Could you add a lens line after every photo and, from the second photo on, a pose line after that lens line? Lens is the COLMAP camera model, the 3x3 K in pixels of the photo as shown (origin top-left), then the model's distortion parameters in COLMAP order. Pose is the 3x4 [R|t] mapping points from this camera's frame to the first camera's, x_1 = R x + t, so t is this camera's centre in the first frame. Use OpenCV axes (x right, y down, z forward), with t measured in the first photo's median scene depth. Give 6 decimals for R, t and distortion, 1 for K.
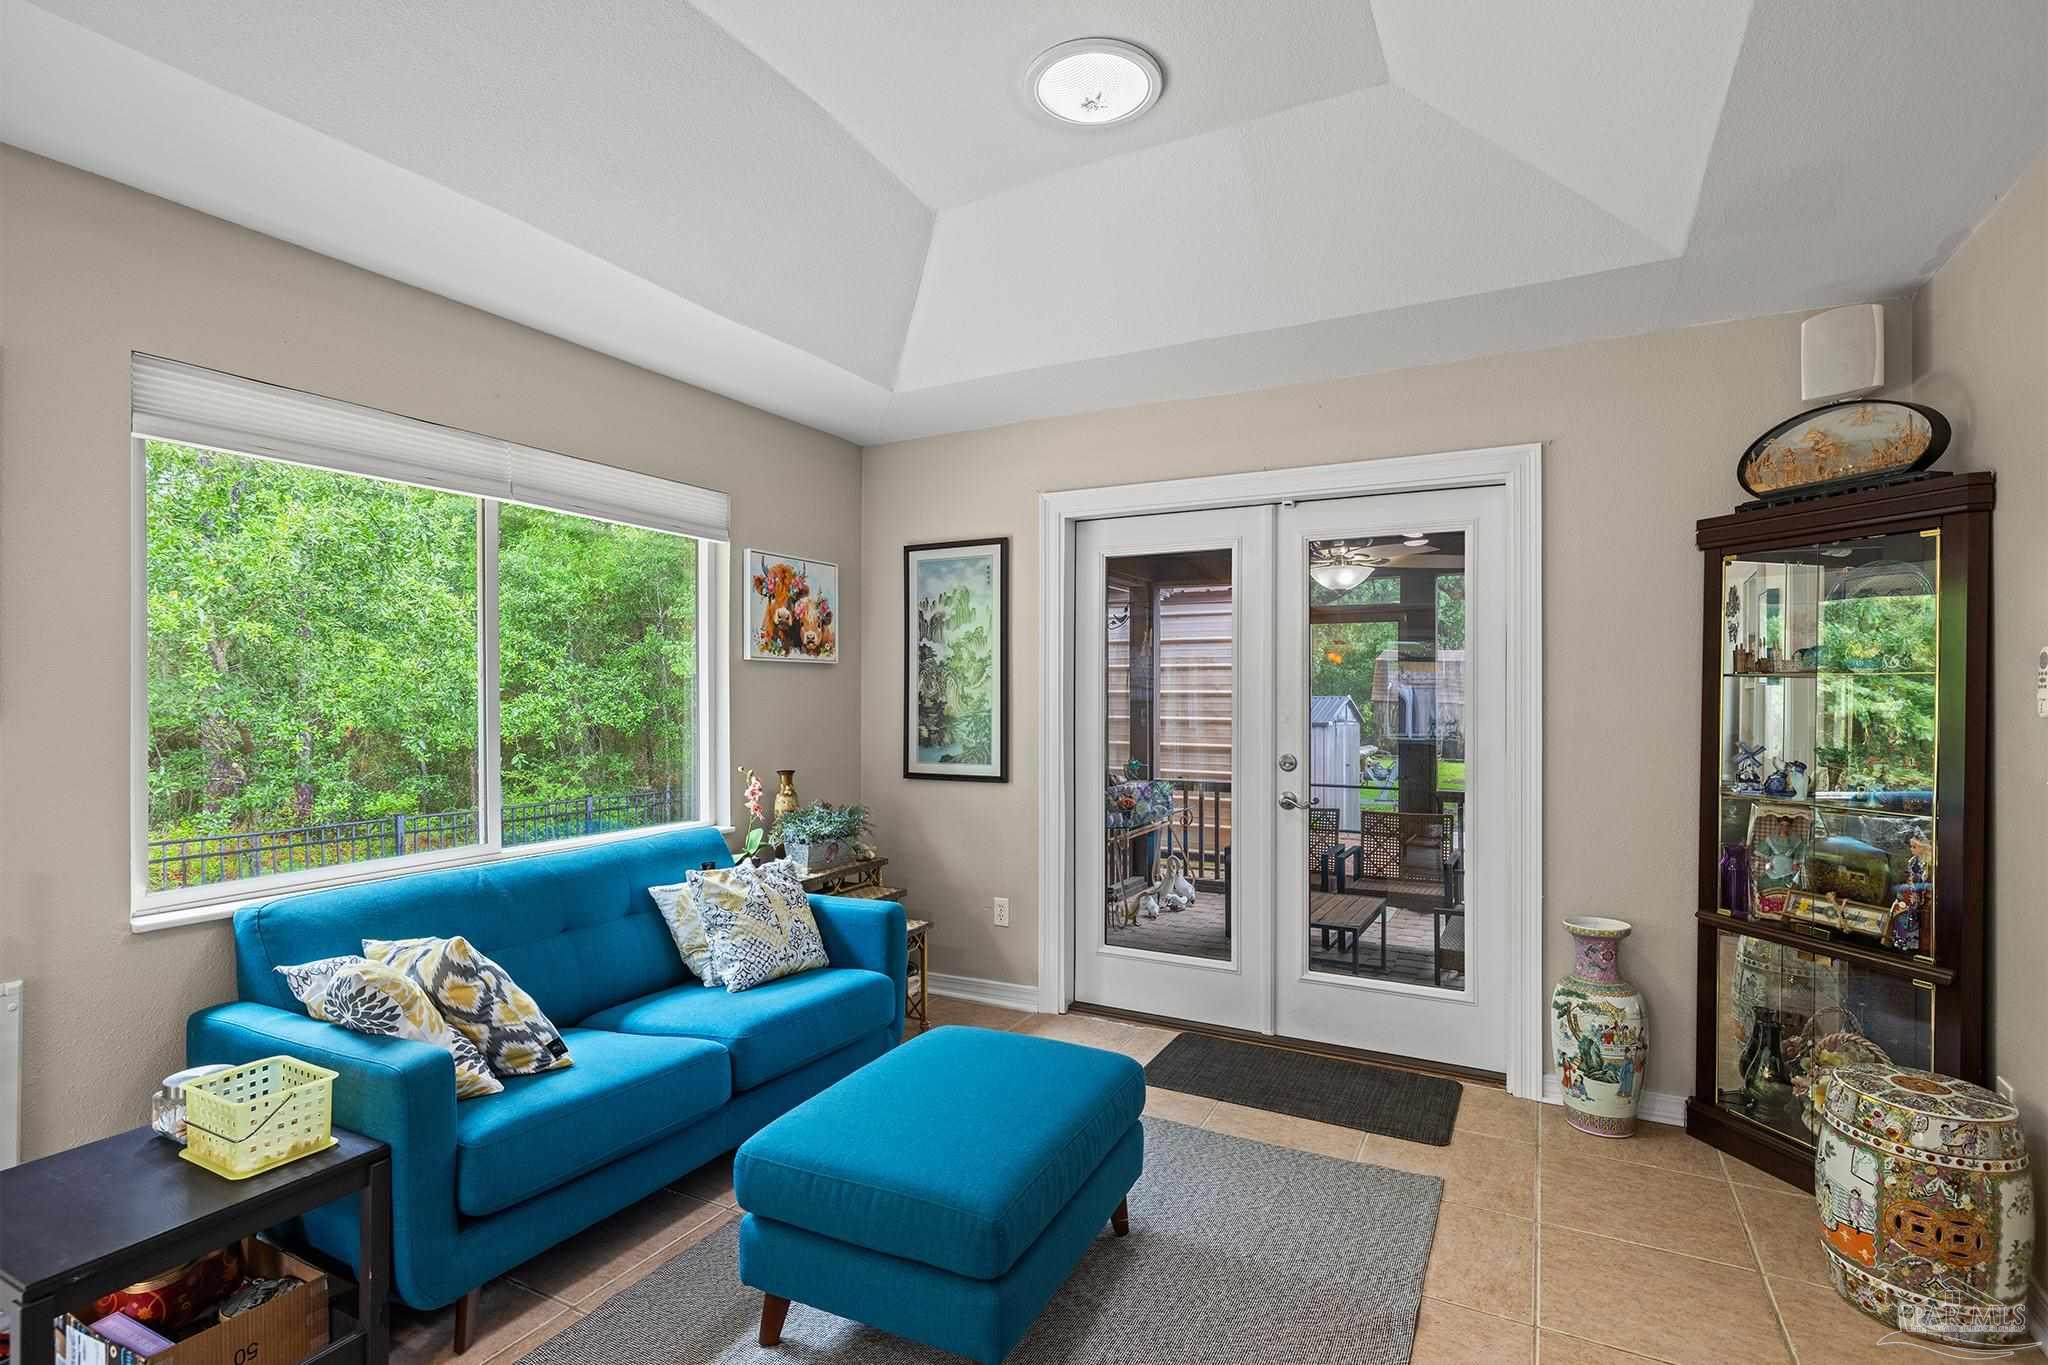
lens RADIAL K [[972.5, 0, 1027.9], [0, 972.5, 691.8], [0, 0, 1]] dist [-0.005444, -0.000133]
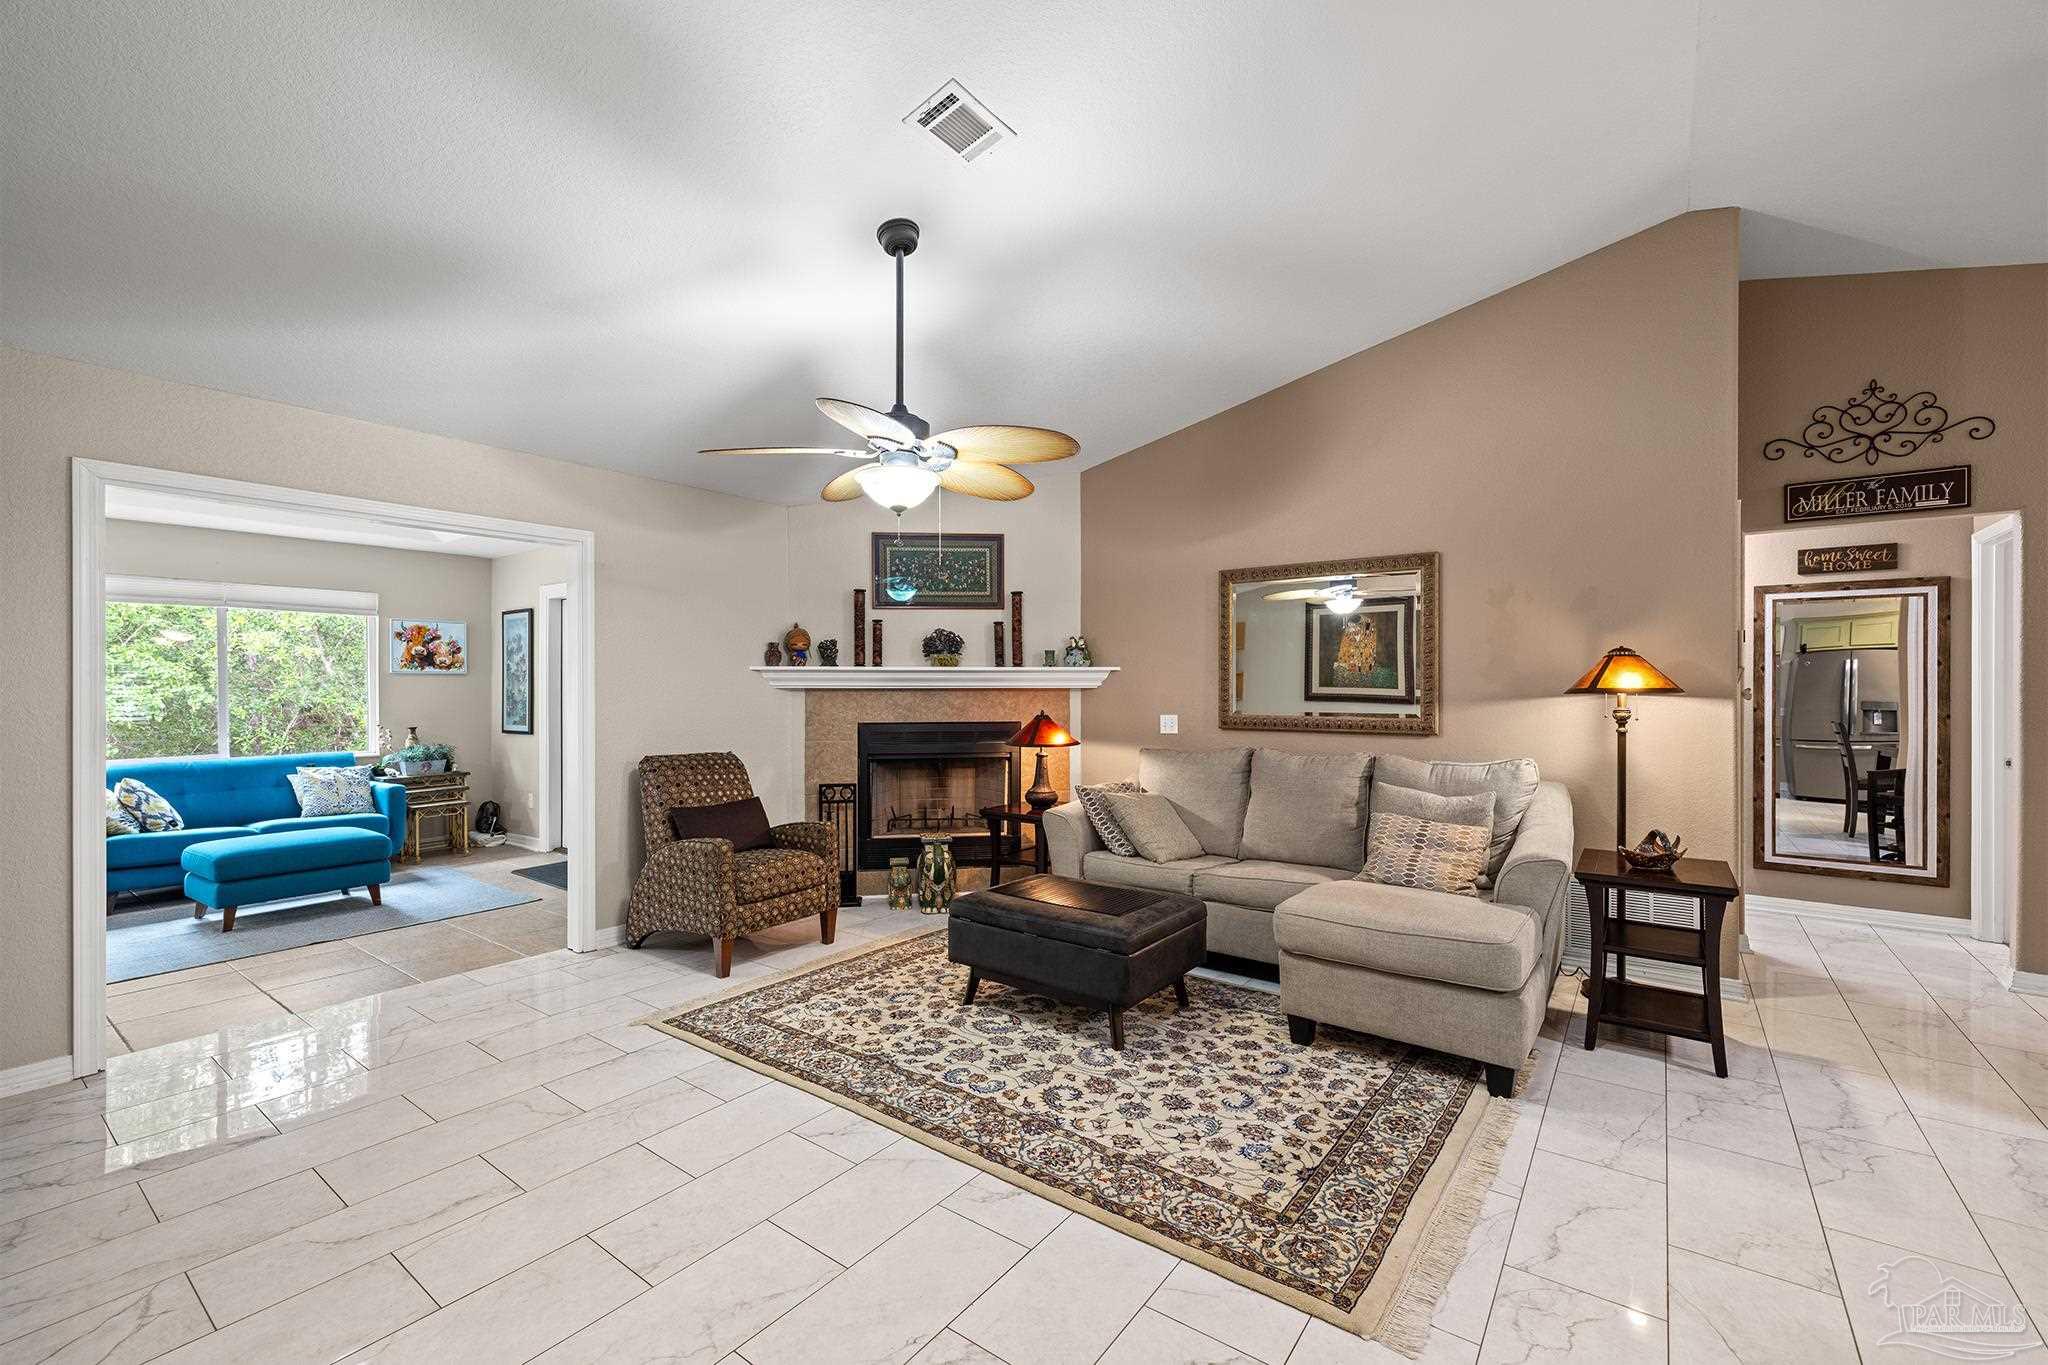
lens RADIAL K [[862.2, 0, 1027.3], [0, 862.2, 687.6], [0, 0, 1]] dist [0.003875, -0.000854]
pose [[0.988003, -0.002979, -0.154405, 1.299202], [0.003784, 0.999981, 0.004917, -0.005870], [0.154388, -0.005442, 0.987995, -0.581244]]
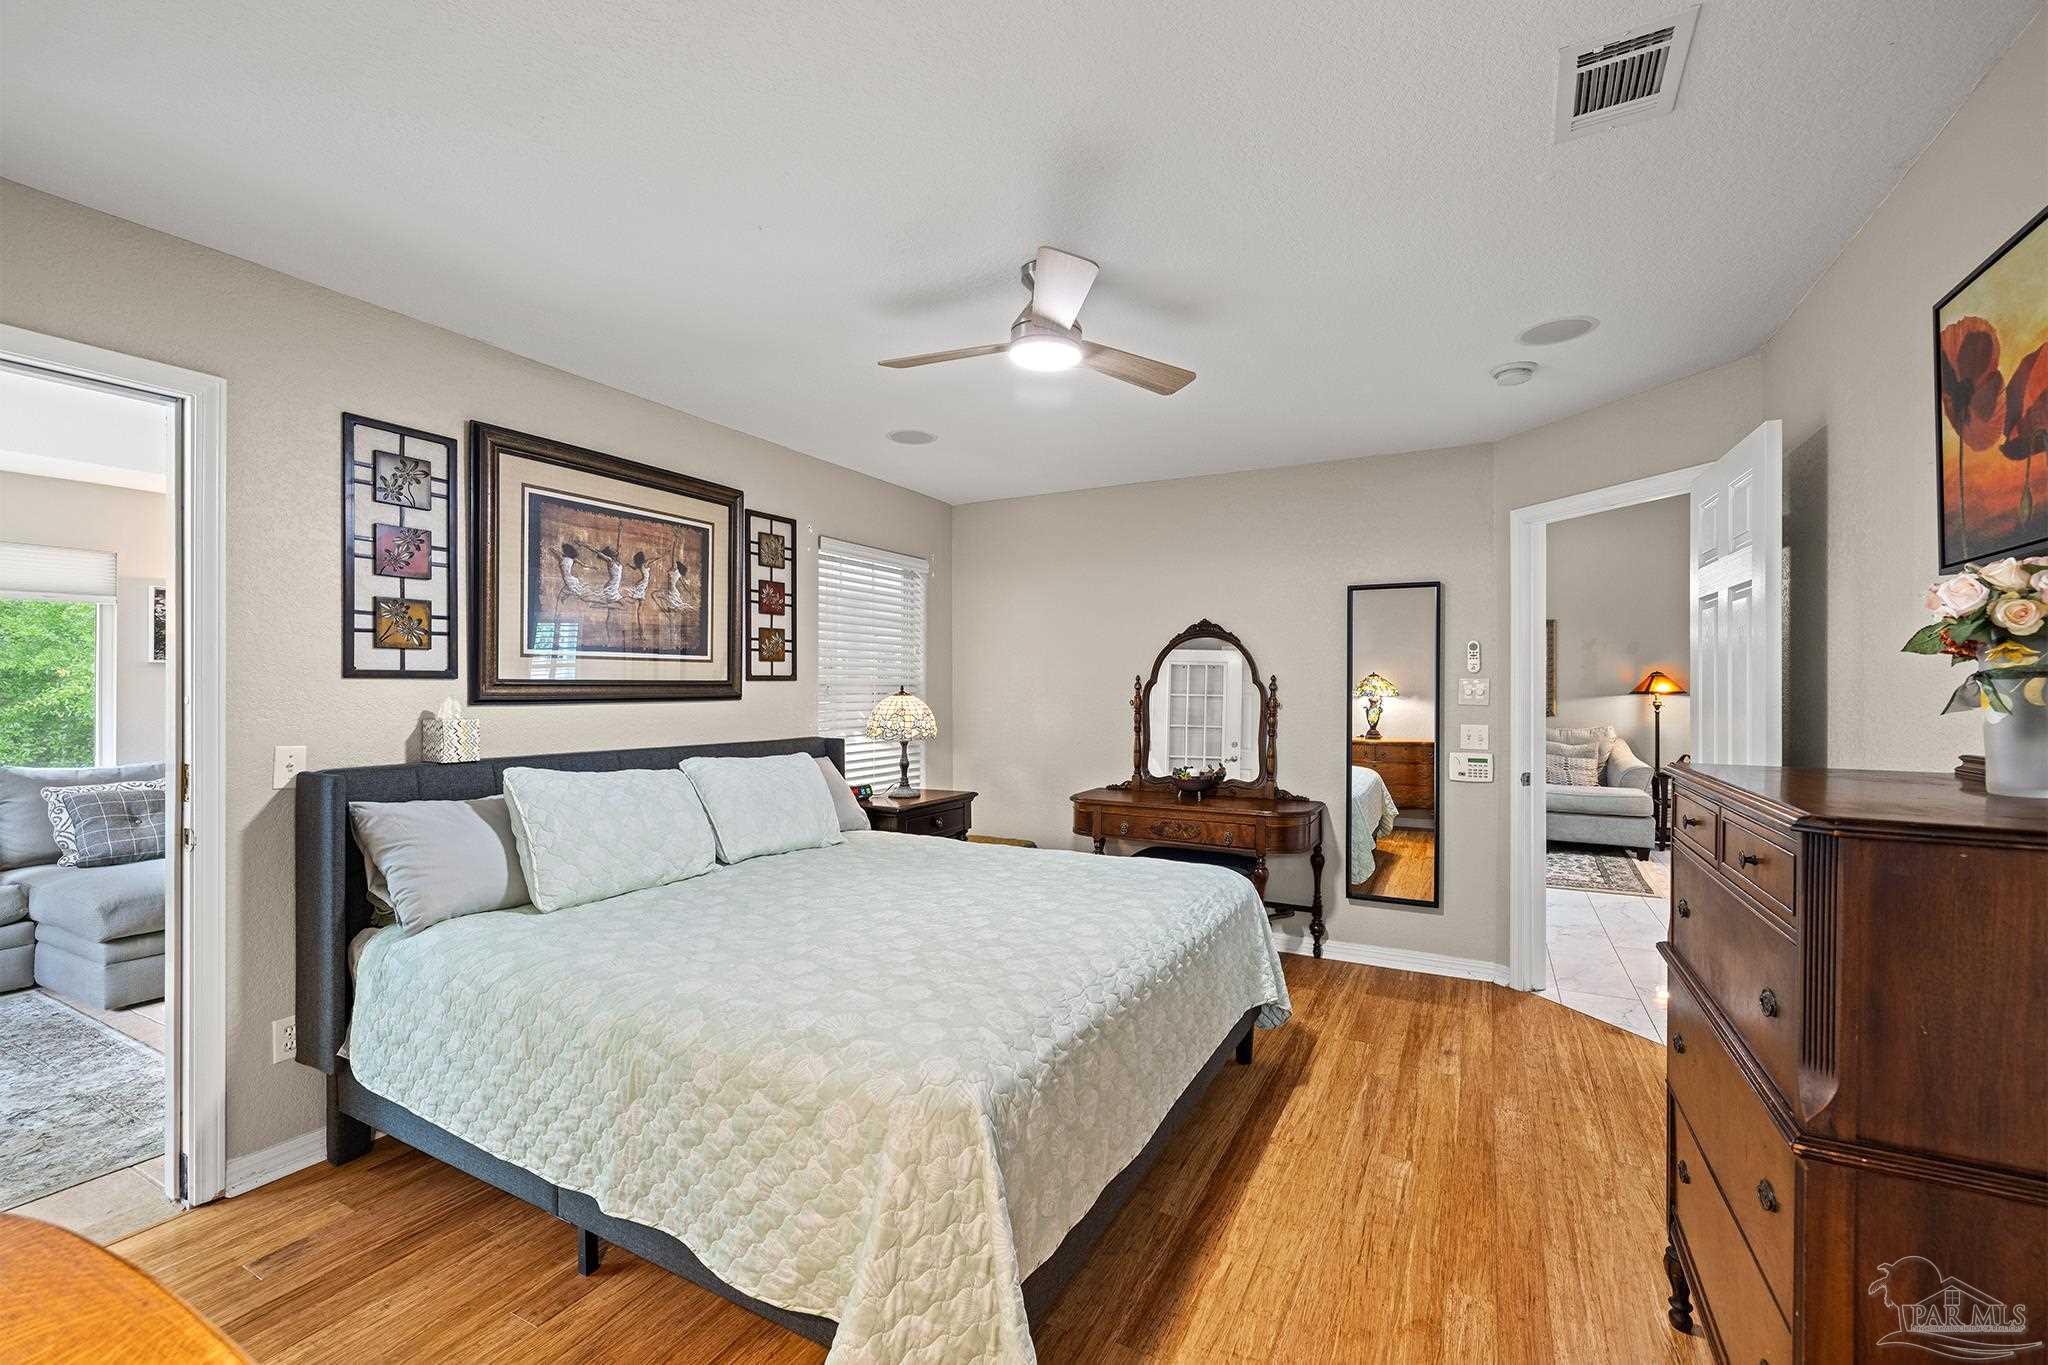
lens RADIAL K [[862.2, 0, 1016.5], [0, 862.2, 687.6], [0, 0, 1]] dist [0.003875, -0.000854]
pose [[0.999917, 0.002054, -0.012693, 0.345978], [-0.002015, 0.999993, 0.003030, -0.009919], [0.012699, -0.003004, 0.999915, -1.550537]]
